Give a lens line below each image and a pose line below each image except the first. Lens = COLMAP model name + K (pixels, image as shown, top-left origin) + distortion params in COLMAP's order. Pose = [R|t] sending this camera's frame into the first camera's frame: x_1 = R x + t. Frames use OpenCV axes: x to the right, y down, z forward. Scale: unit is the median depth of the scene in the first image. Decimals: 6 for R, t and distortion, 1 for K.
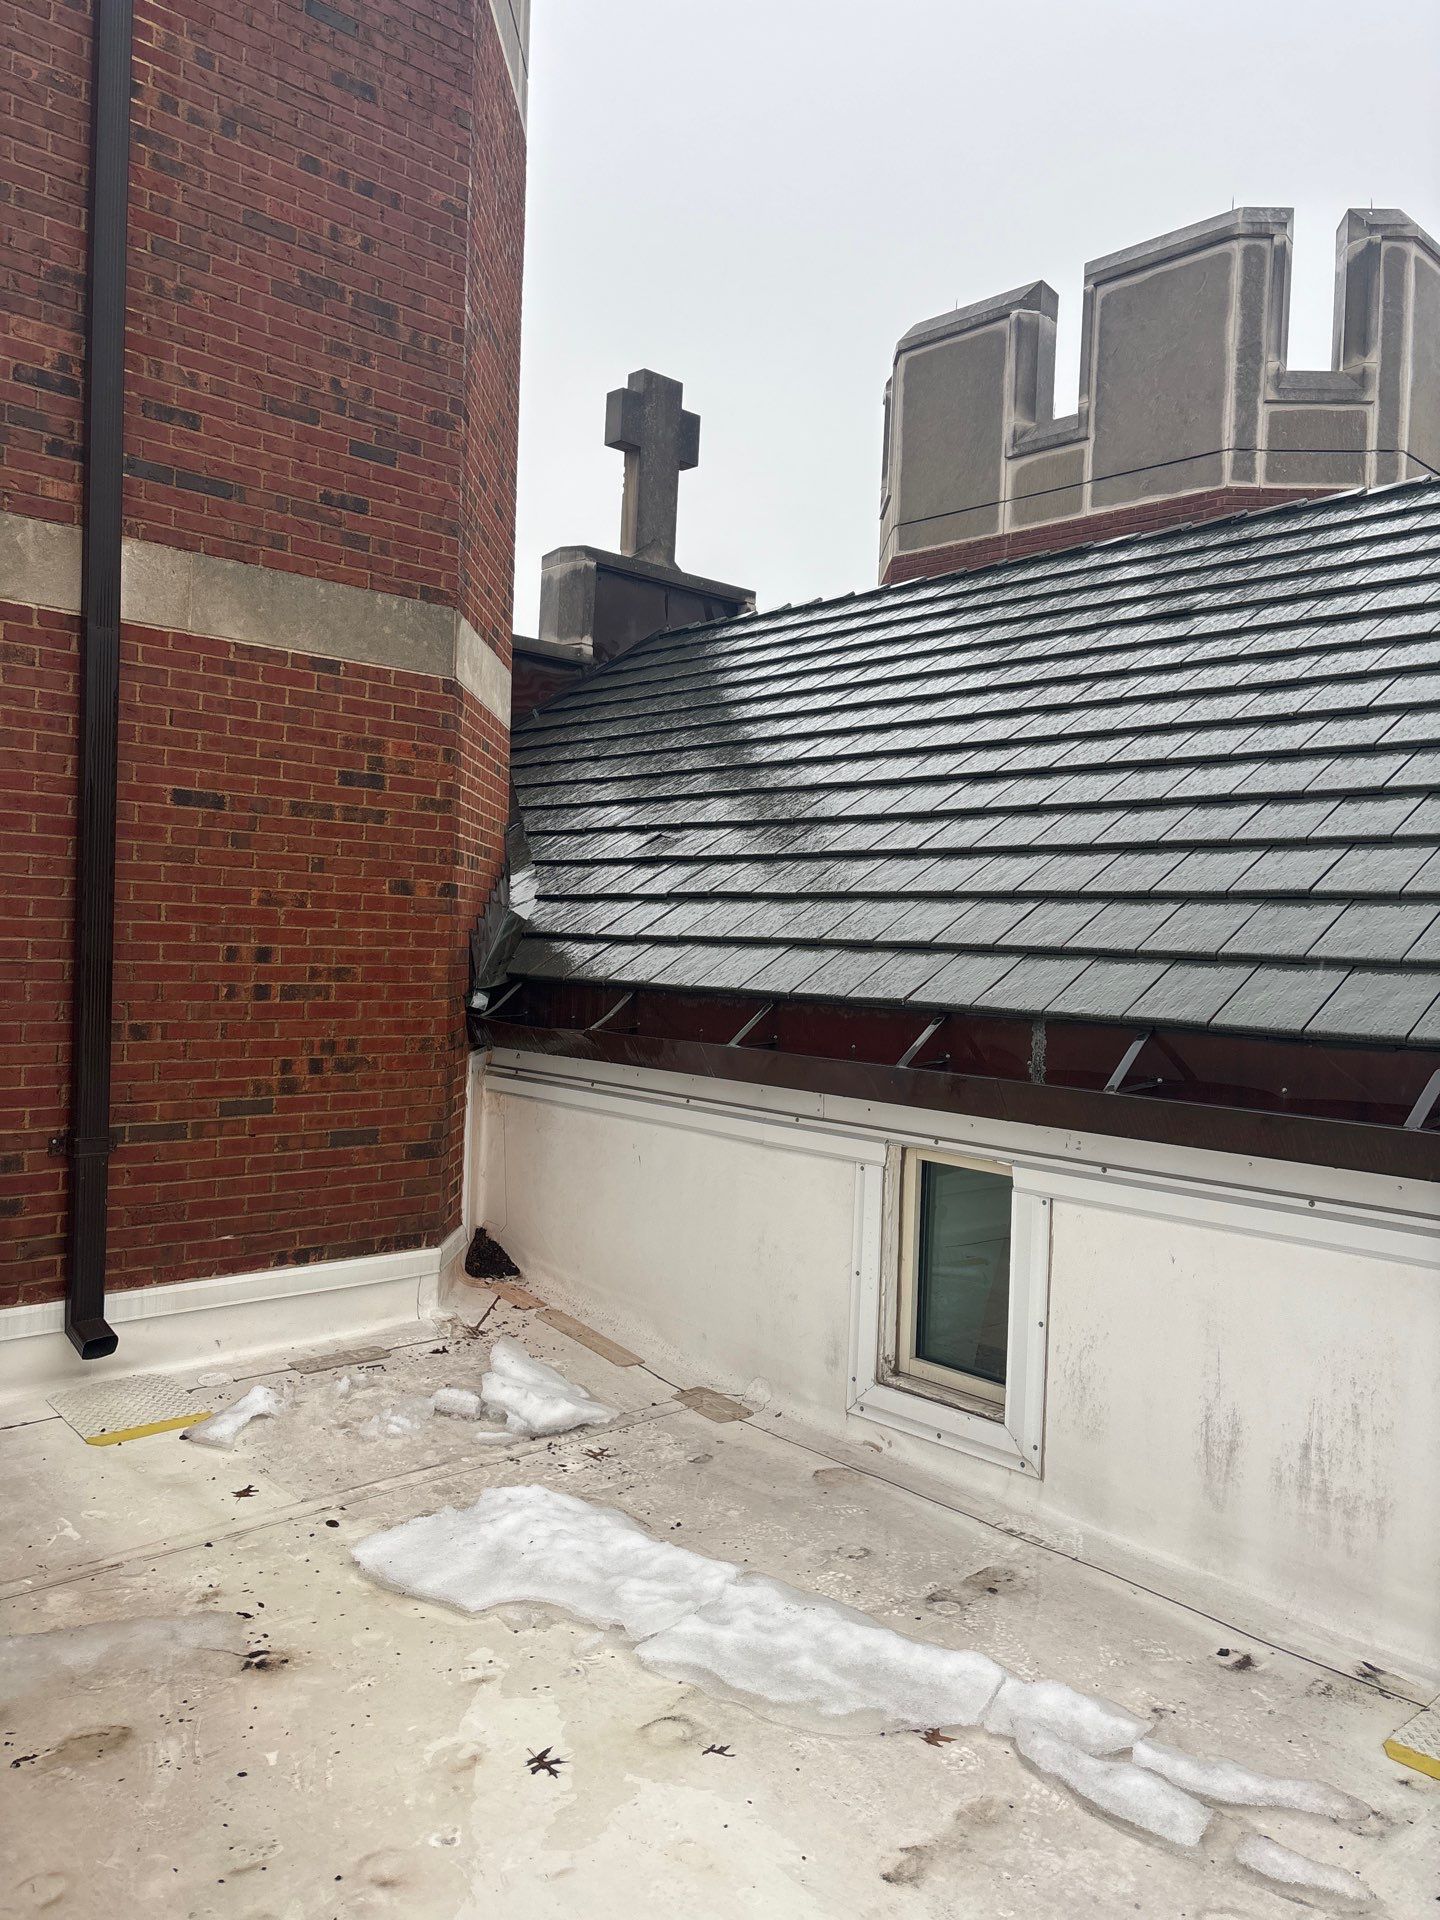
lens RADIAL K [[1410.2, 0, 721.7], [0, 1410.2, 965.7], [0, 0, 1]] dist [-0.006462, -0.001485]
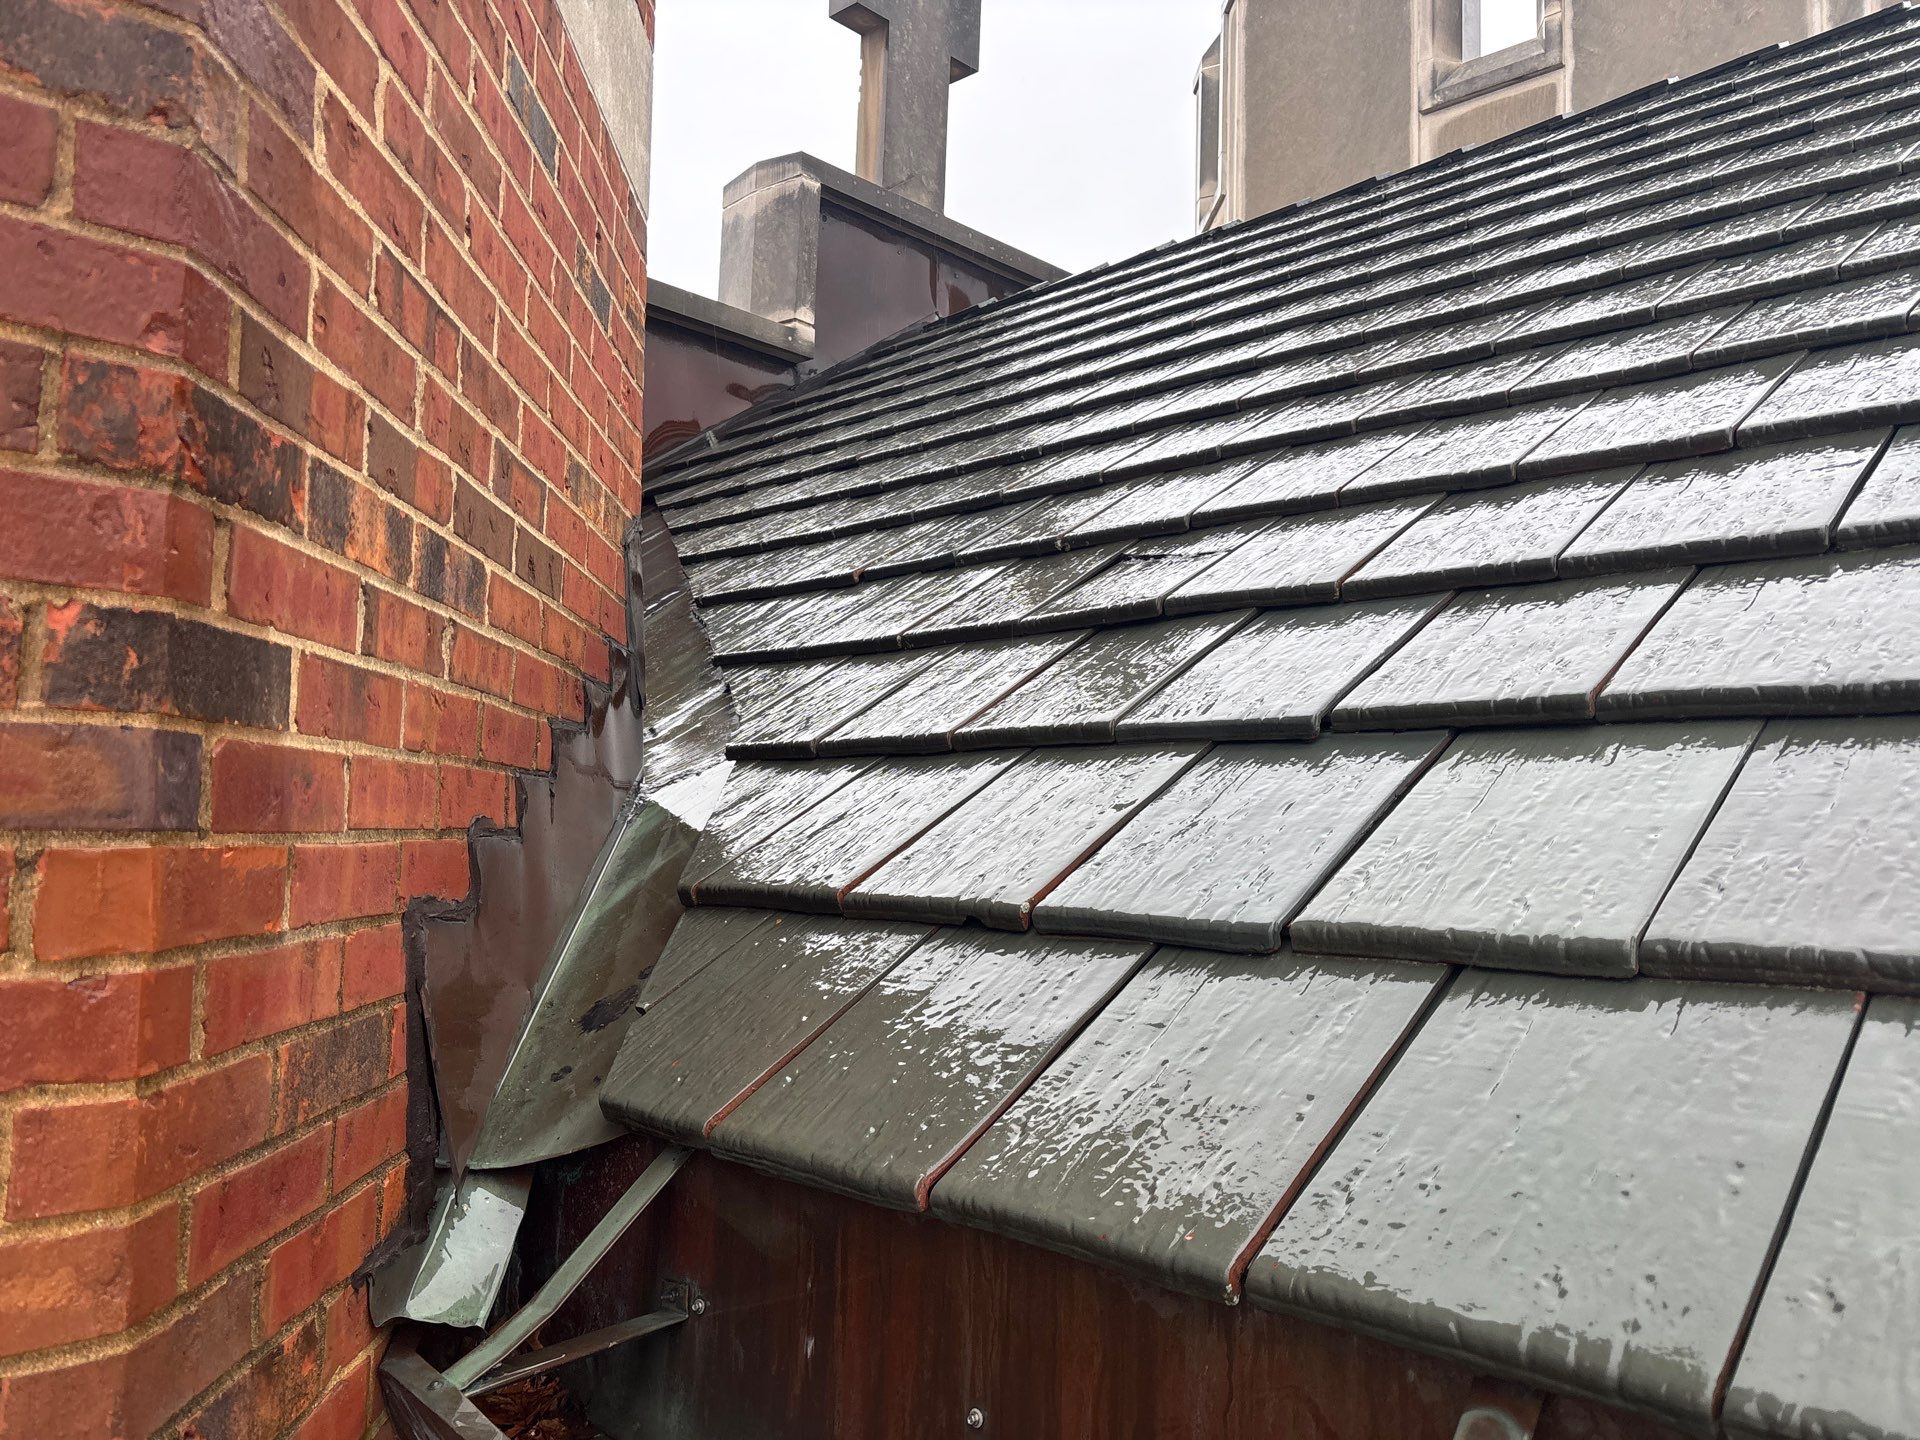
lens RADIAL K [[1410.2, 0, 962.6], [0, 1410.2, 713.5], [0, 0, 1]] dist [-0.006462, -0.001485]
pose [[0.998573, -0.011782, 0.052088, -0.063254], [0.016925, 0.994901, -0.099428, -0.017484], [-0.050651, 0.100168, 0.993680, 0.451467]]
